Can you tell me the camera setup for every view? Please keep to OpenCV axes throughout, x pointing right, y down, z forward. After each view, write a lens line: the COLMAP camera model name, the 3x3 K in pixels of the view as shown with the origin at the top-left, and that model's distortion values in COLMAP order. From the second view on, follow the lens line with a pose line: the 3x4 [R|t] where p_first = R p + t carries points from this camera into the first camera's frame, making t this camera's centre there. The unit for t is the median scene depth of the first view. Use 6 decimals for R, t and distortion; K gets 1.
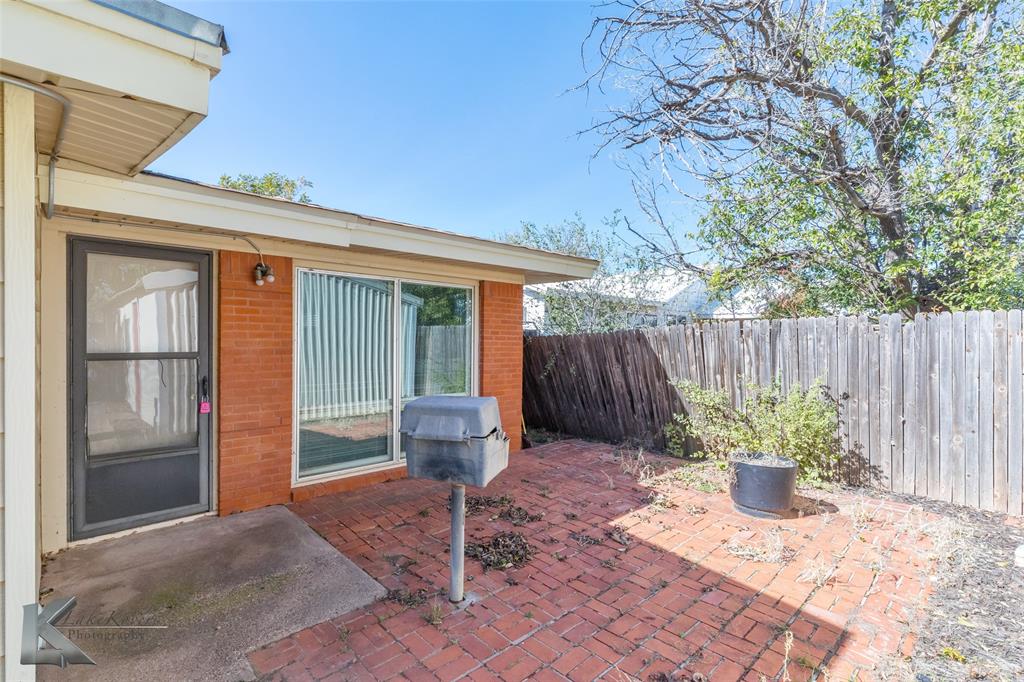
lens RADIAL K [[487.9, 0, 510.8], [0, 487.9, 336.7], [0, 0, 1]] dist [0.003235, 0.000328]
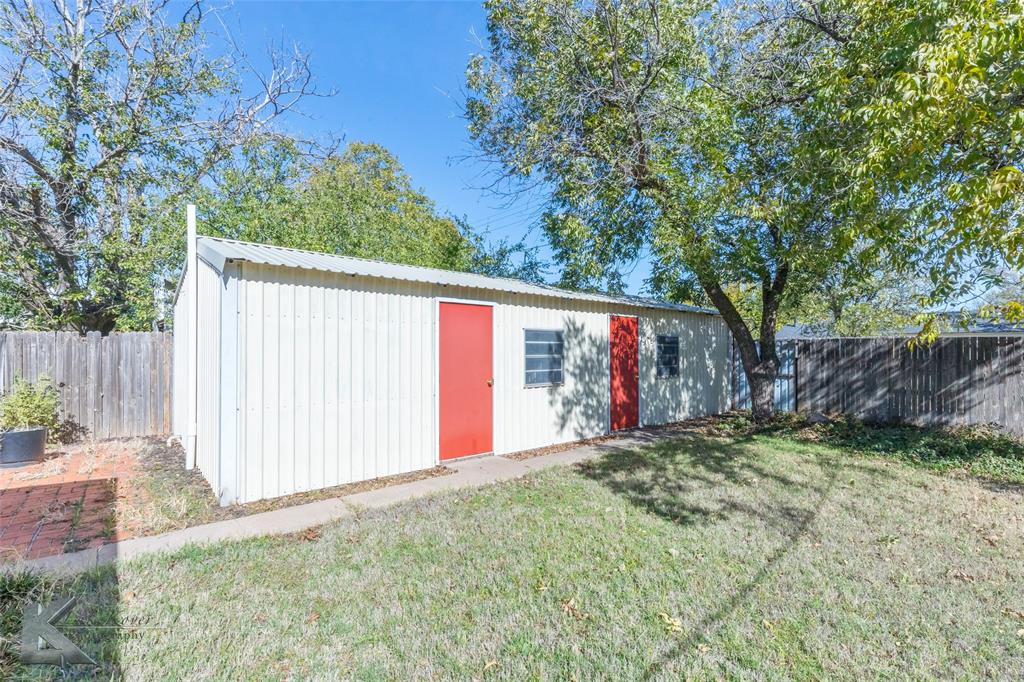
lens RADIAL K [[462.2, 0, 511.1], [0, 462.2, 344.4], [0, 0, 1]] dist [0.008100, 0.000897]
pose [[0.061654, 0.004844, 0.998086, -0.667794], [0.000081, 0.999988, -0.004858, 0.005241], [-0.998098, 0.000380, 0.061653, -0.468236]]
